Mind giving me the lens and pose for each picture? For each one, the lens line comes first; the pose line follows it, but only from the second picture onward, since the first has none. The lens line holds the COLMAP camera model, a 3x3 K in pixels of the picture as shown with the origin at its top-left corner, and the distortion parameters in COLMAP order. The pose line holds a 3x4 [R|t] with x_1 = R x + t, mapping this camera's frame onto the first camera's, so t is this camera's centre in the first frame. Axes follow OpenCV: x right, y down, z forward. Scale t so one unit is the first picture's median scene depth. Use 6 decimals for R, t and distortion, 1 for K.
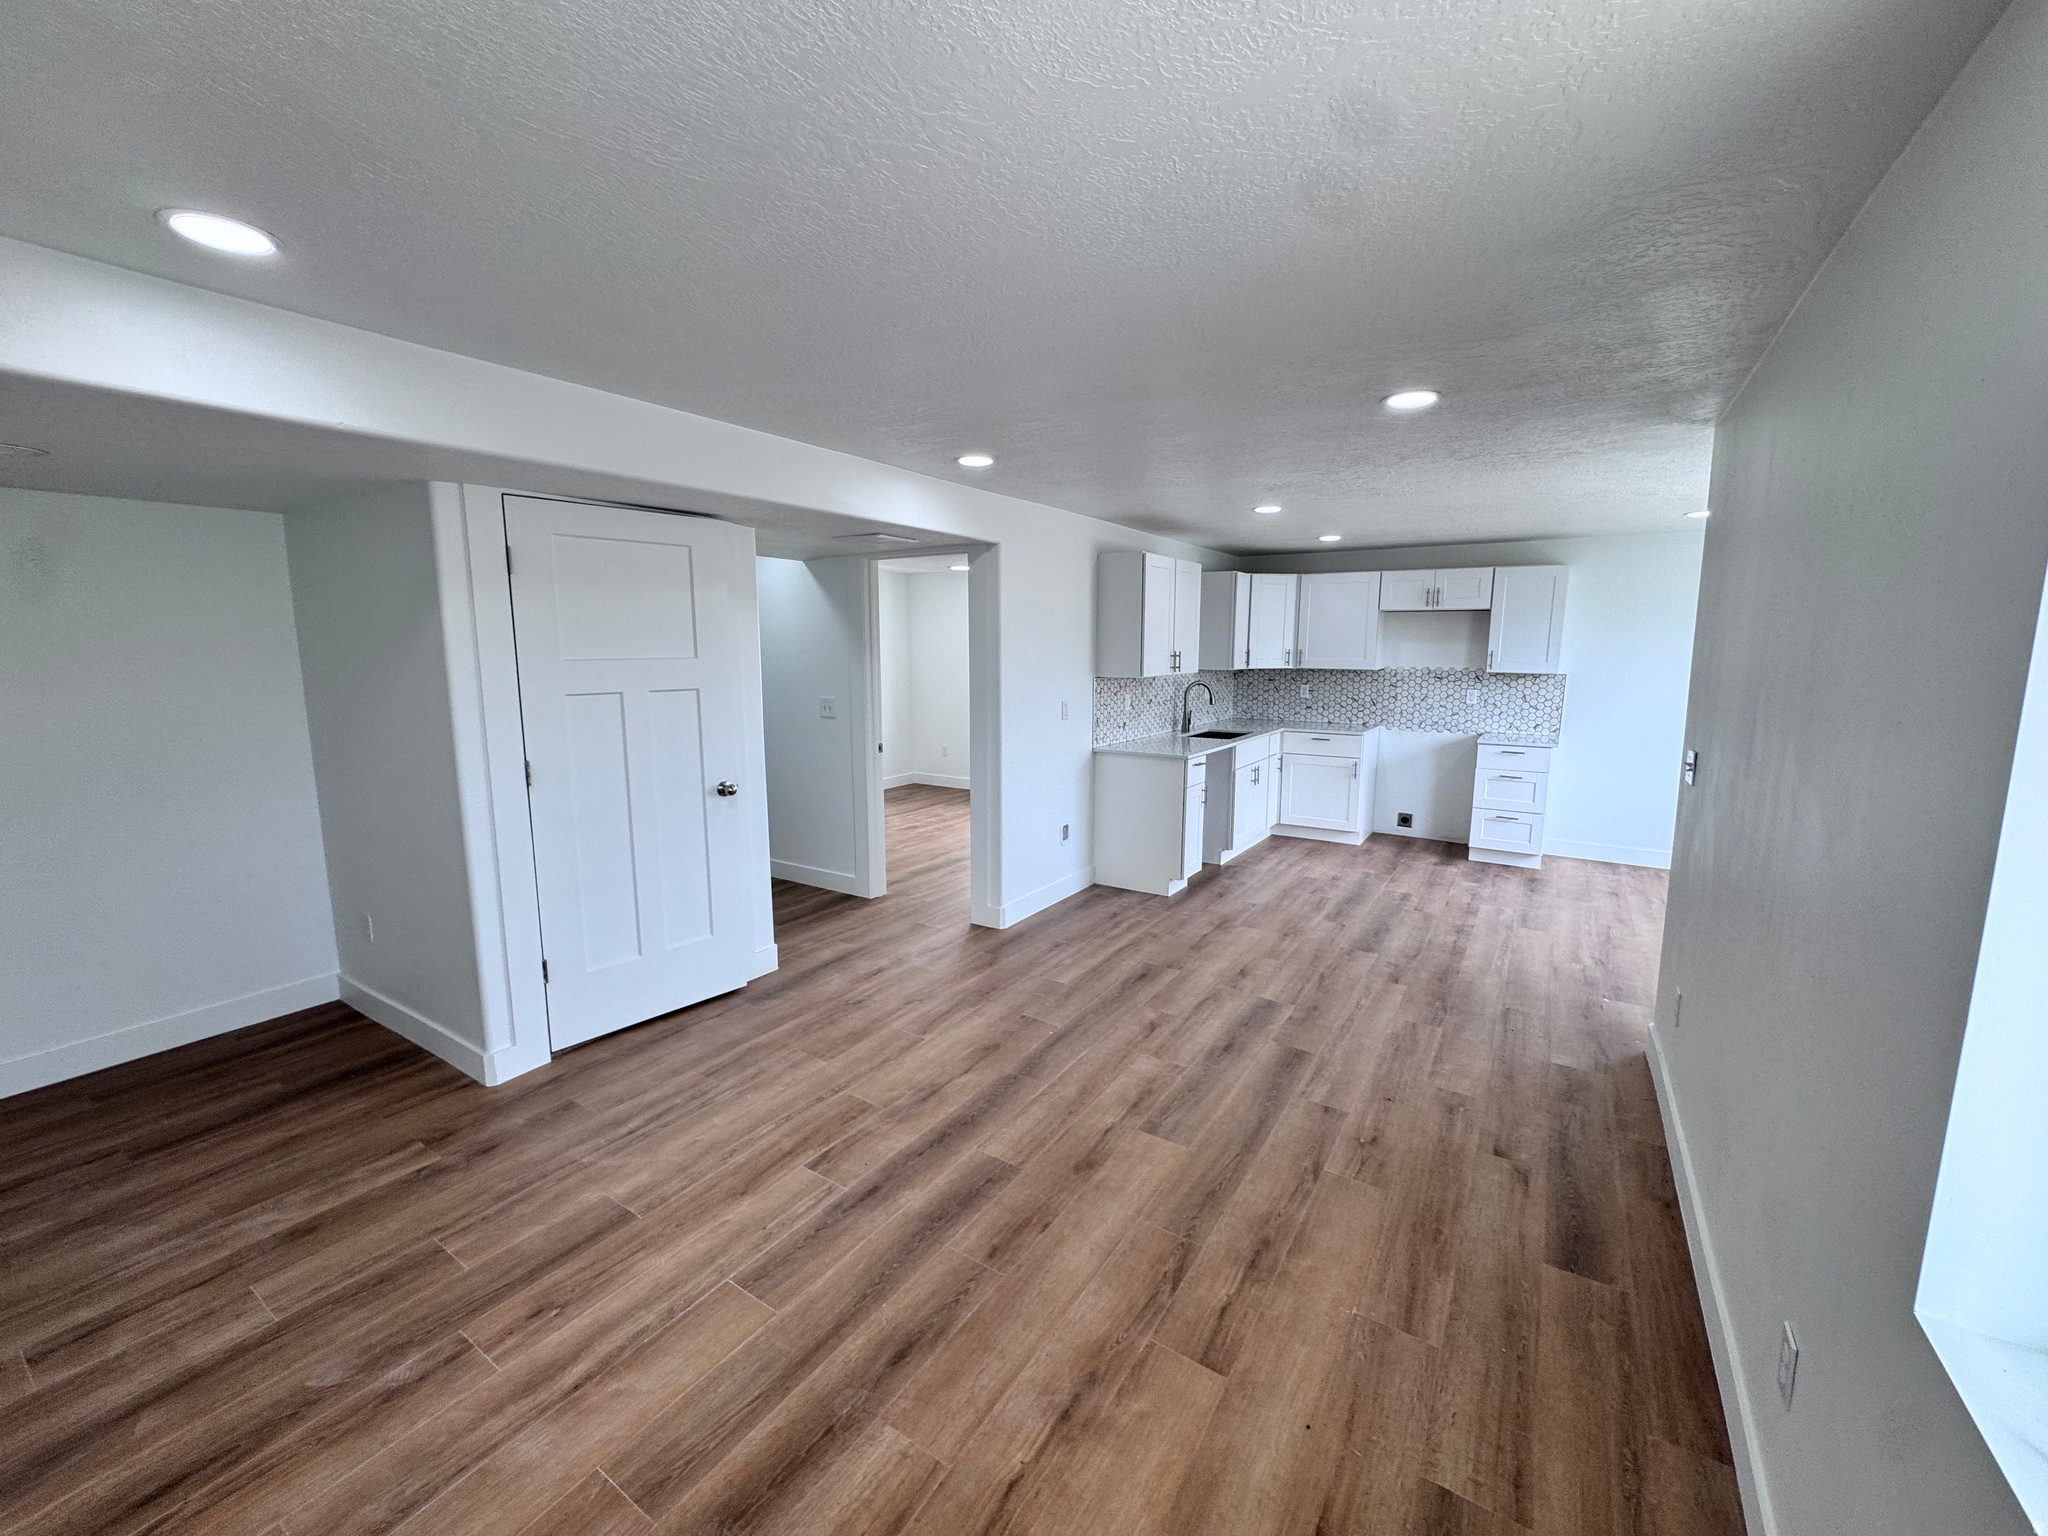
lens RADIAL K [[817.1, 0, 1028.3], [0, 817.1, 762.1], [0, 0, 1]] dist [-0.003377, -0.000054]
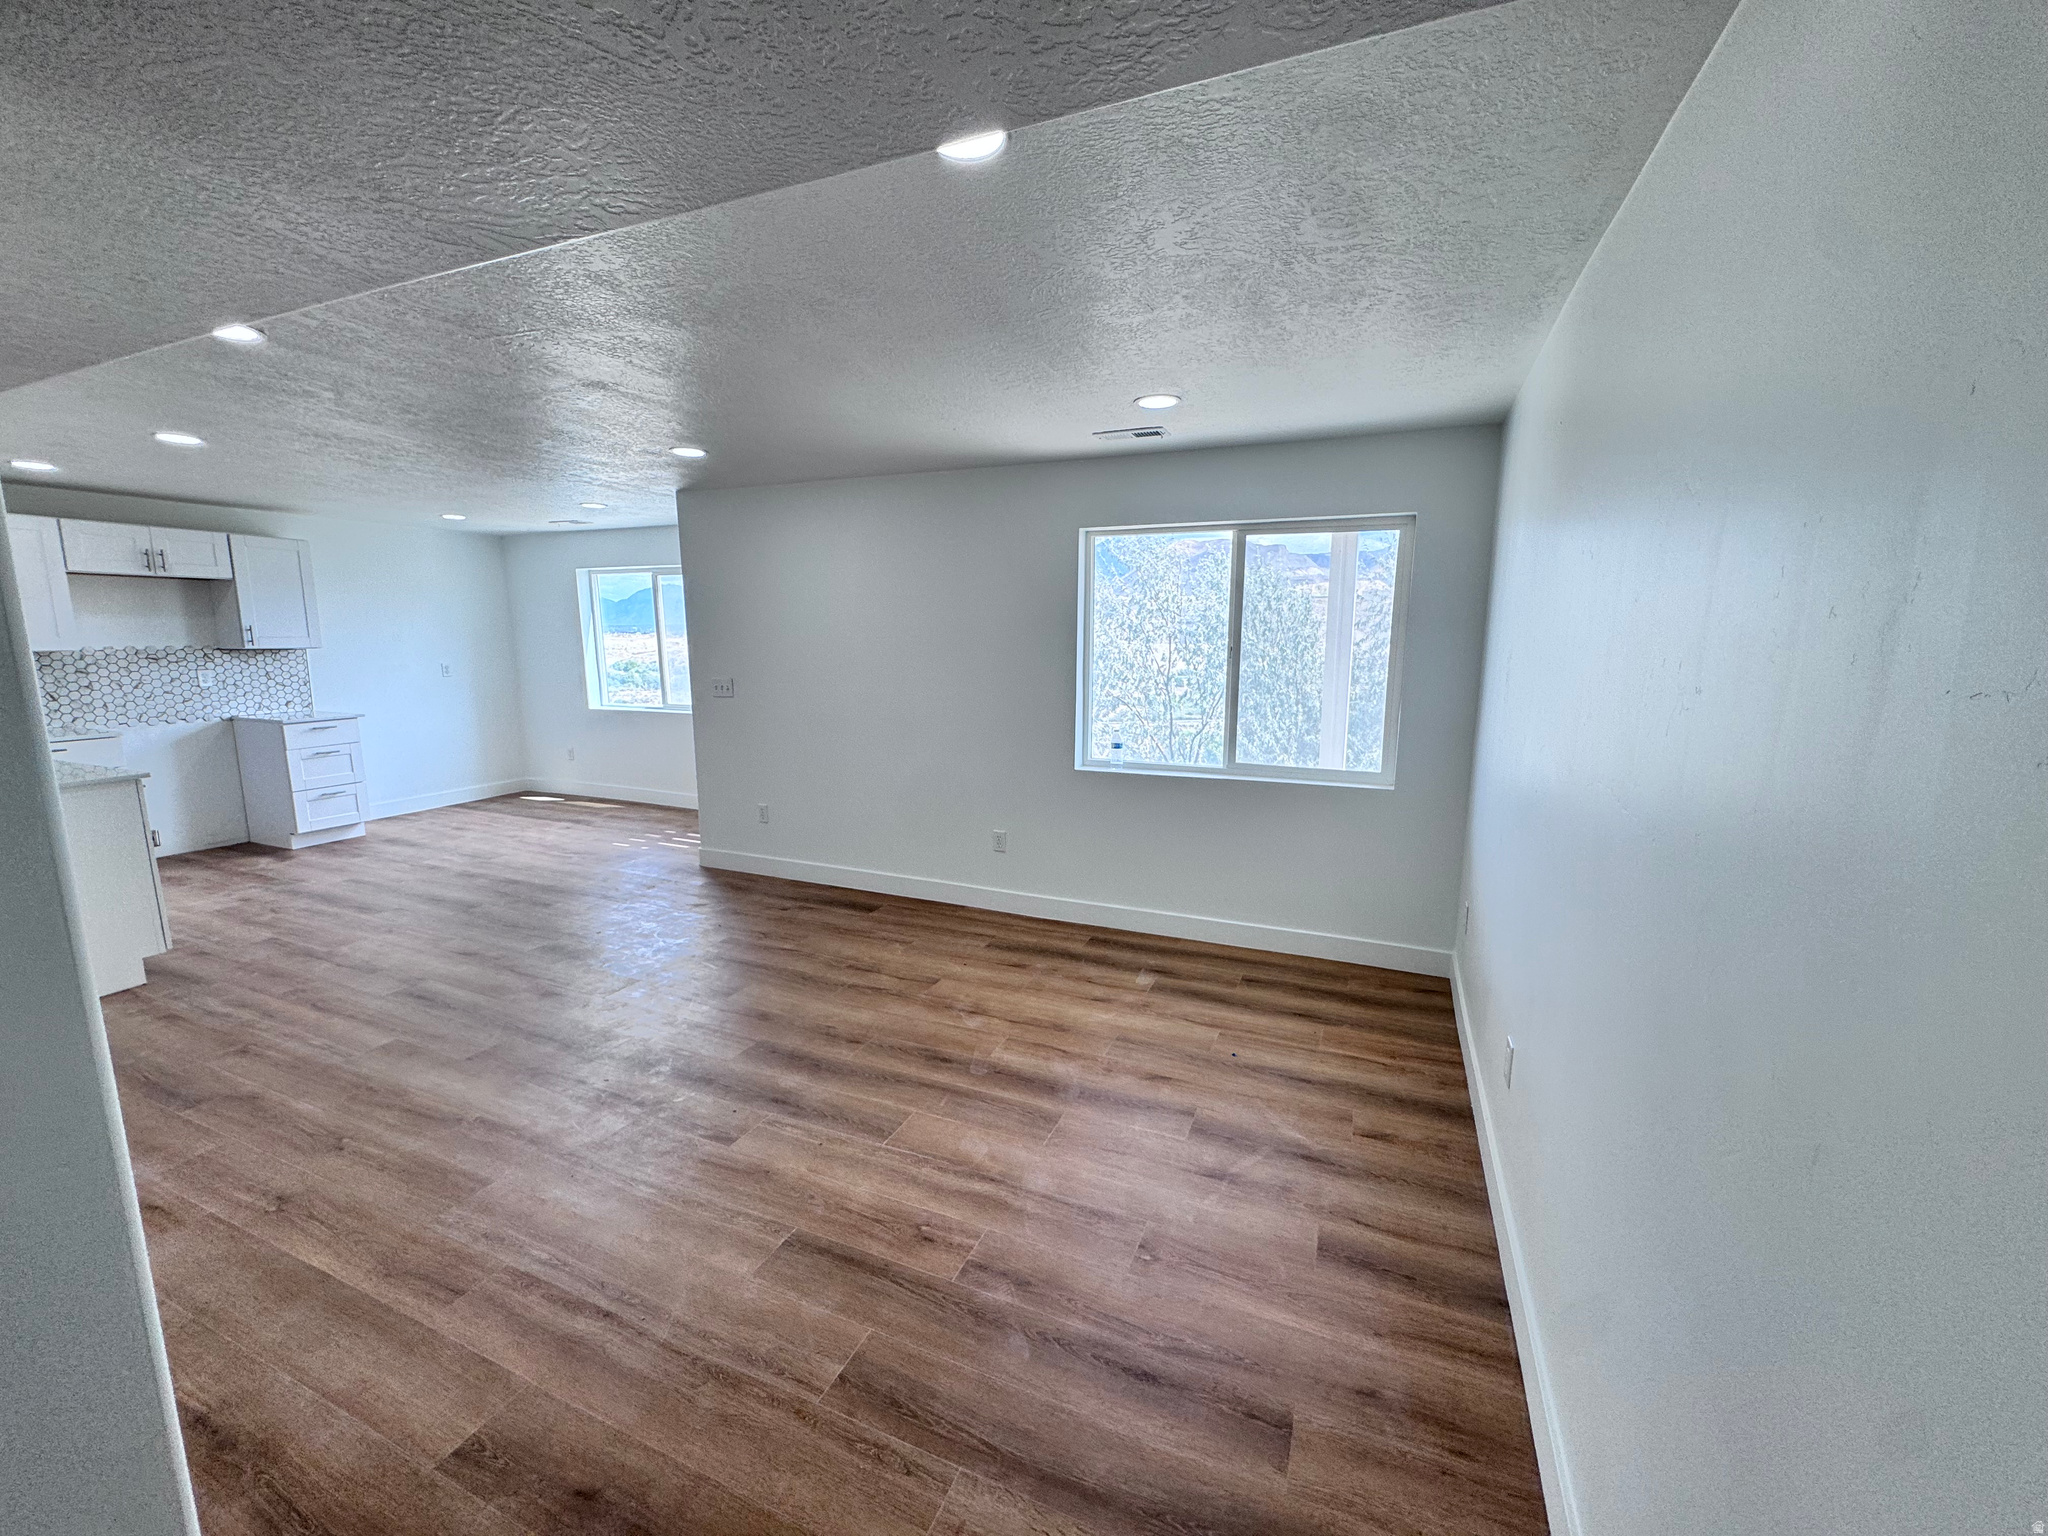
lens RADIAL K [[817.1, 0, 1028.3], [0, 817.1, 762.1], [0, 0, 1]] dist [-0.003377, -0.000054]
pose [[-0.170623, -0.160004, 0.972258, -0.530328], [0.137444, 0.973216, 0.184282, -0.036091], [-0.975703, 0.165074, -0.144062, 0.313618]]
